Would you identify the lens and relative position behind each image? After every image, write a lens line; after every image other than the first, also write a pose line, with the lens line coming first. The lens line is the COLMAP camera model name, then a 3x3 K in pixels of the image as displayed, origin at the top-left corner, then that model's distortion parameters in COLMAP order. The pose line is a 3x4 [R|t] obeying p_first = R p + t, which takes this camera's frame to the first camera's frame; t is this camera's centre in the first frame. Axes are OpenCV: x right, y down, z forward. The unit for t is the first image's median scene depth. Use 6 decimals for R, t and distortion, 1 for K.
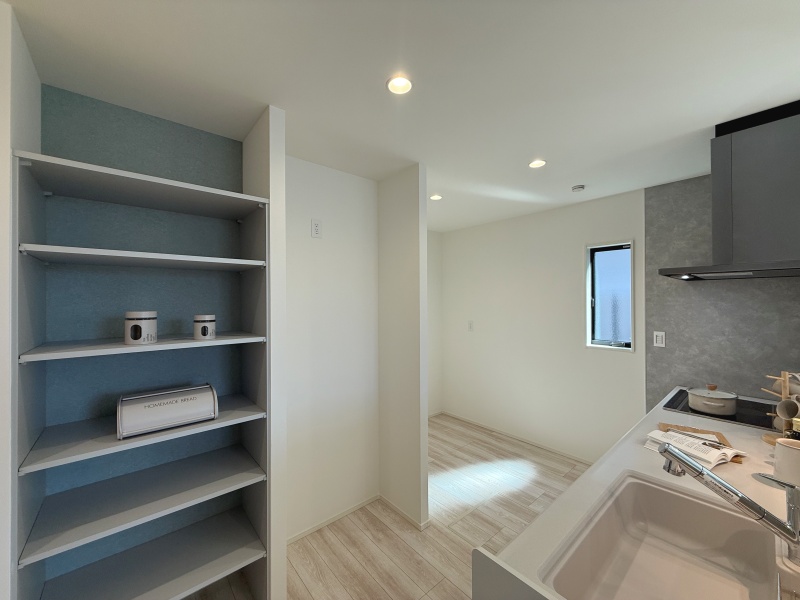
lens RADIAL K [[320.0, 0, 398.6], [0, 320.0, 298.4], [0, 0, 1]] dist [-0.001250, 0.000235]
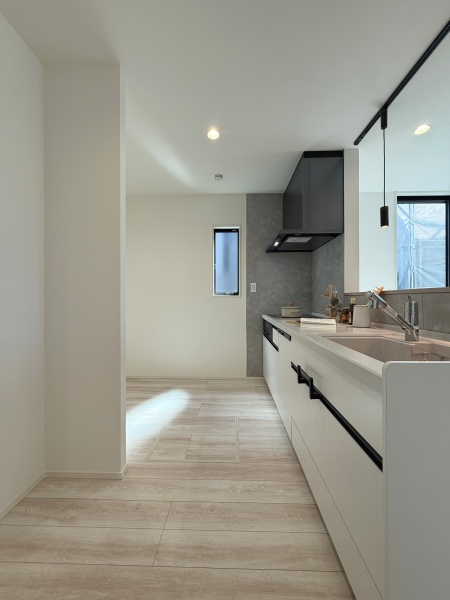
lens RADIAL K [[240.0, 0, 225.5], [0, 240.0, 298.8], [0, 0, 1]] dist [-0.001250, 0.000235]
pose [[0.672789, 0.002780, 0.739829, -0.202736], [-0.003394, 0.999994, -0.000672, 0.199989], [-0.739826, -0.002059, 0.672795, 0.299640]]
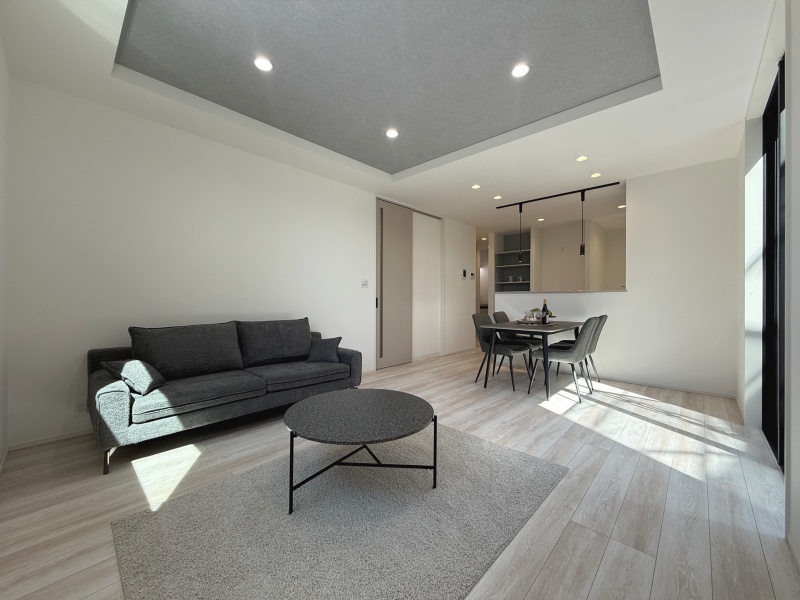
lens RADIAL K [[320.0, 0, 398.6], [0, 320.0, 298.4], [0, 0, 1]] dist [-0.001250, 0.000235]
pose [[0.107573, 0.002960, -0.994193, 2.318125], [0.002993, 0.999990, 0.003301, 0.208238], [0.994193, -0.003331, 0.107563, -0.779079]]
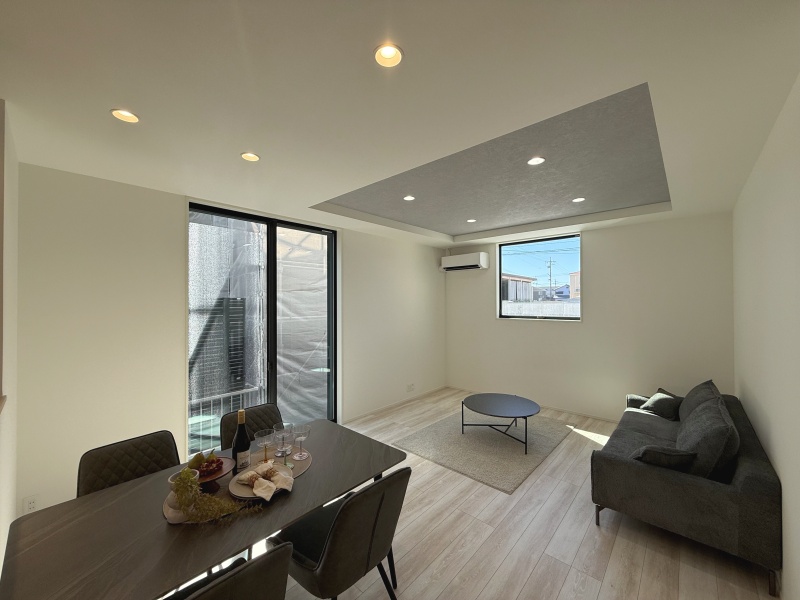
lens RADIAL K [[316.8, 0, 400.0], [0, 316.8, 300.0], [0, 0, 1]] dist [-0.001368, 0.000383]
pose [[-0.128855, 0.009378, 0.991619, 0.145897], [-0.002028, 0.999951, -0.009721, -0.002302], [-0.991661, -0.003264, -0.128830, -0.128166]]
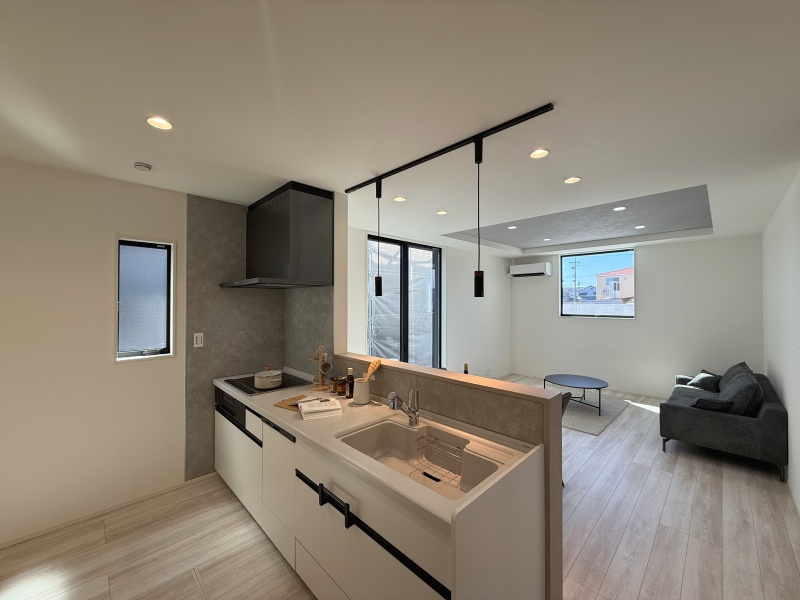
lens RADIAL K [[316.8, 0, 400.0], [0, 316.8, 300.0], [0, 0, 1]] dist [-0.001368, 0.000383]
pose [[-0.074433, 0.010897, 0.997167, -0.310759], [-0.006570, 0.999913, -0.011417, 0.001417], [-0.997204, -0.007401, -0.074355, 0.439742]]
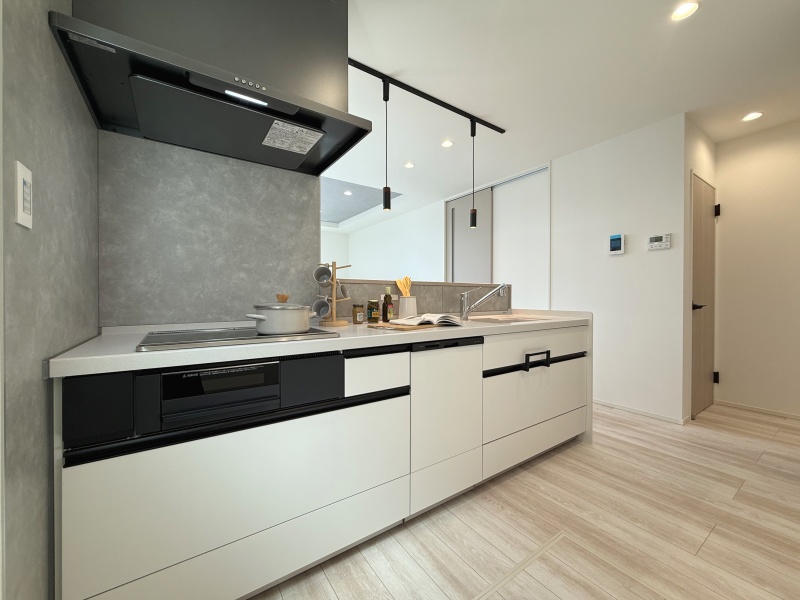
lens RADIAL K [[322.3, 0, 399.6], [0, 322.3, 298.2], [0, 0, 1]] dist [0.001604, 0.000309]
pose [[-0.994723, 0.001883, 0.102582, 0.533739], [0.001971, 0.999998, 0.000754, 0.222527], [-0.102581, 0.000952, -0.994724, 1.313489]]
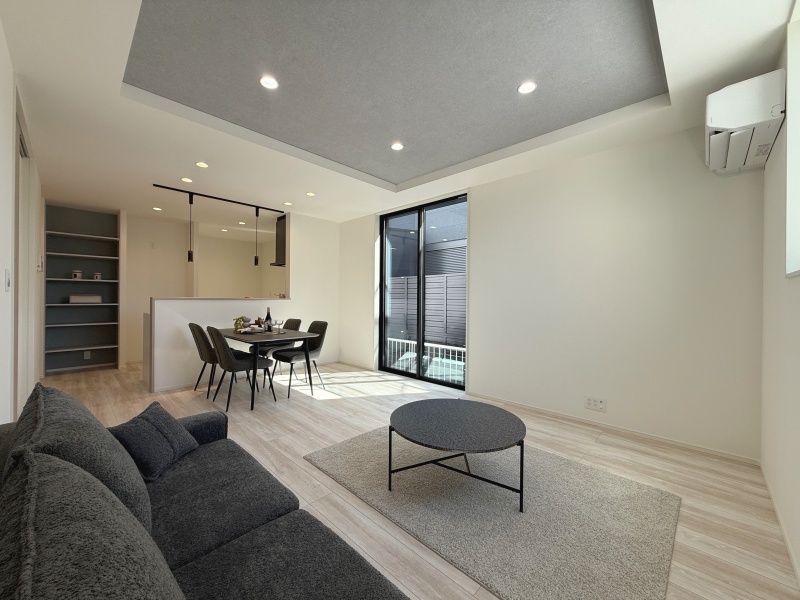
lens RADIAL K [[320.0, 0, 398.6], [0, 320.0, 298.4], [0, 0, 1]] dist [-0.001250, 0.000235]
pose [[0.994976, 0.013097, 0.099249, 1.331698], [-0.013883, 0.999877, 0.007231, 0.150311], [-0.099142, -0.008572, 0.995036, -1.601948]]
